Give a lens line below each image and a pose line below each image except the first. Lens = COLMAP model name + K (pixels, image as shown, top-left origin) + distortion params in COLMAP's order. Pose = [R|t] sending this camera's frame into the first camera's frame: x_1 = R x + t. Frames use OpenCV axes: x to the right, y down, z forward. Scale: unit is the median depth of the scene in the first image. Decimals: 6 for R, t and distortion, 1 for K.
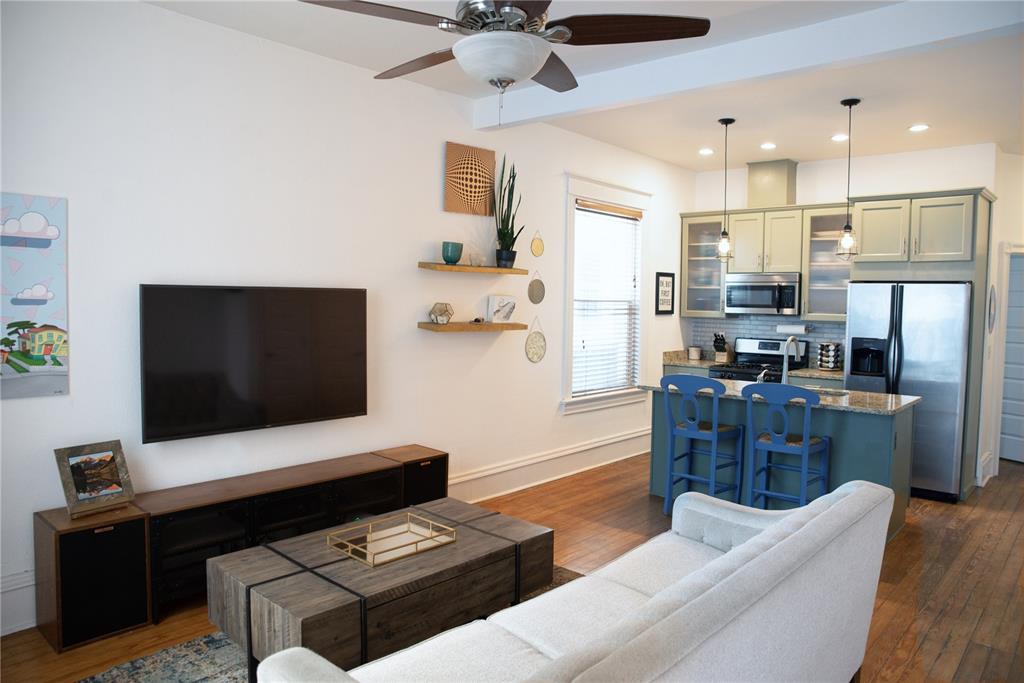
lens RADIAL K [[699.2, 0, 512.0], [0, 699.2, 341.5], [0, 0, 1]] dist [-0.123426, 0.076292]
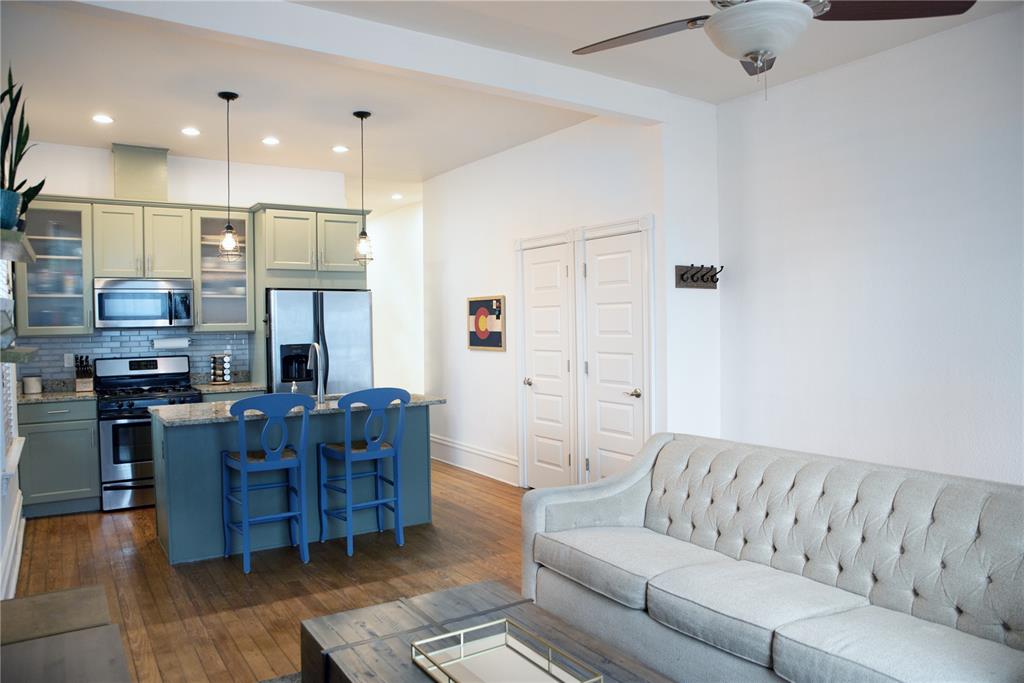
lens RADIAL K [[699.2, 0, 512.0], [0, 699.2, 341.5], [0, 0, 1]] dist [-0.123426, 0.076292]
pose [[0.245481, -0.044649, 0.968373, -0.349791], [0.076685, 0.996703, 0.026515, -0.010524], [-0.966364, 0.067751, 0.248095, 0.383731]]
